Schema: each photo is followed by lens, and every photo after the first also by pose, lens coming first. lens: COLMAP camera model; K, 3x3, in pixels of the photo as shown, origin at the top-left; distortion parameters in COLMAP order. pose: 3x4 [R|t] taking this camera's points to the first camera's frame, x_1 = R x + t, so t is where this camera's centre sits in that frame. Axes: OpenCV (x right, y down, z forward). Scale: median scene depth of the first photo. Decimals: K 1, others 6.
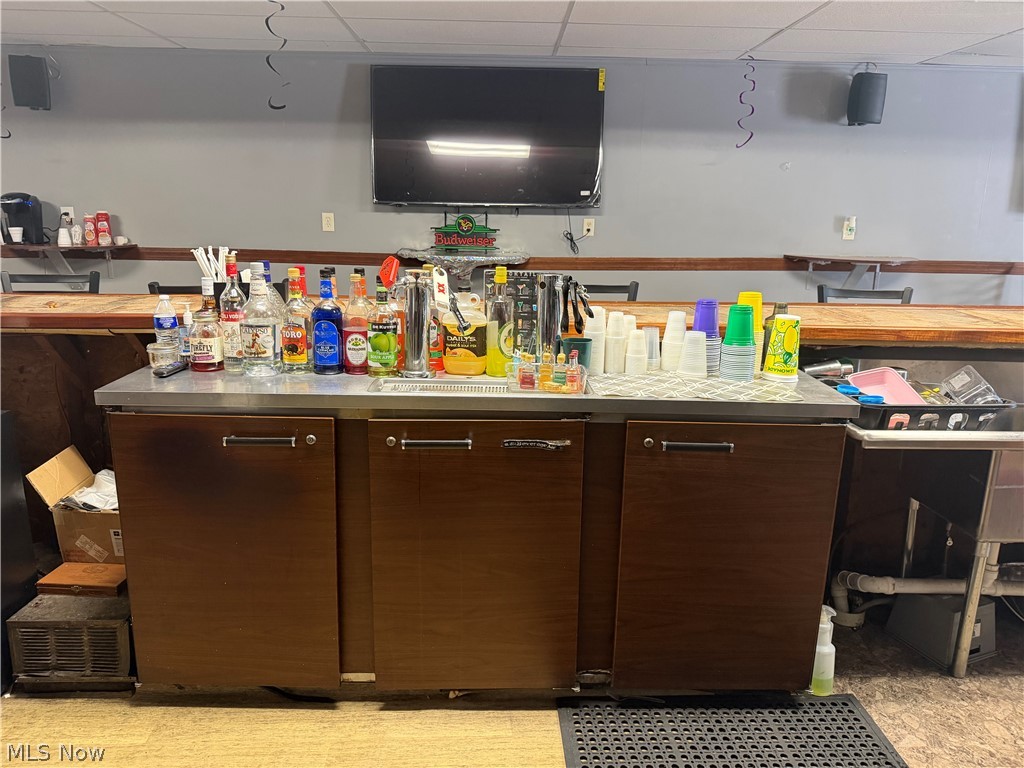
lens RADIAL K [[714.6, 0, 512.0], [0, 714.6, 384.0], [0, 0, 1]] dist [0.029856, -0.003221]
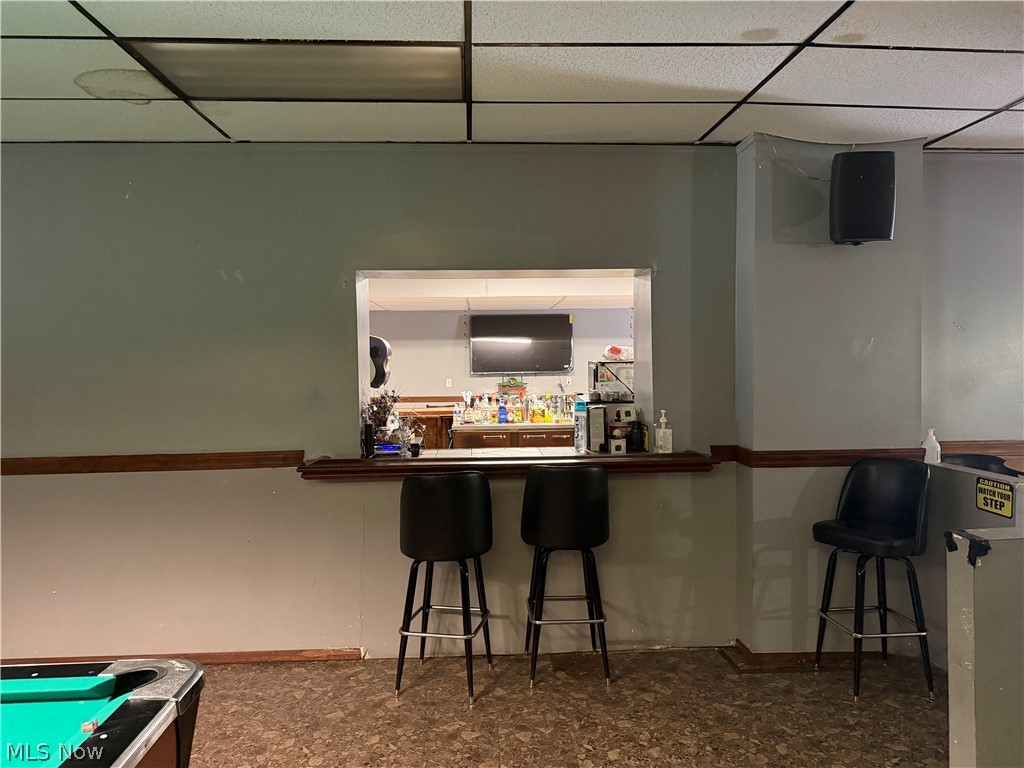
lens RADIAL K [[714.6, 0, 512.0], [0, 714.6, 384.0], [0, 0, 1]] dist [0.029856, -0.003221]
pose [[0.998854, -0.034498, 0.033169, -0.143960], [0.040658, 0.977297, -0.207937, 0.245665], [-0.025242, 0.209048, 0.977580, -1.169080]]
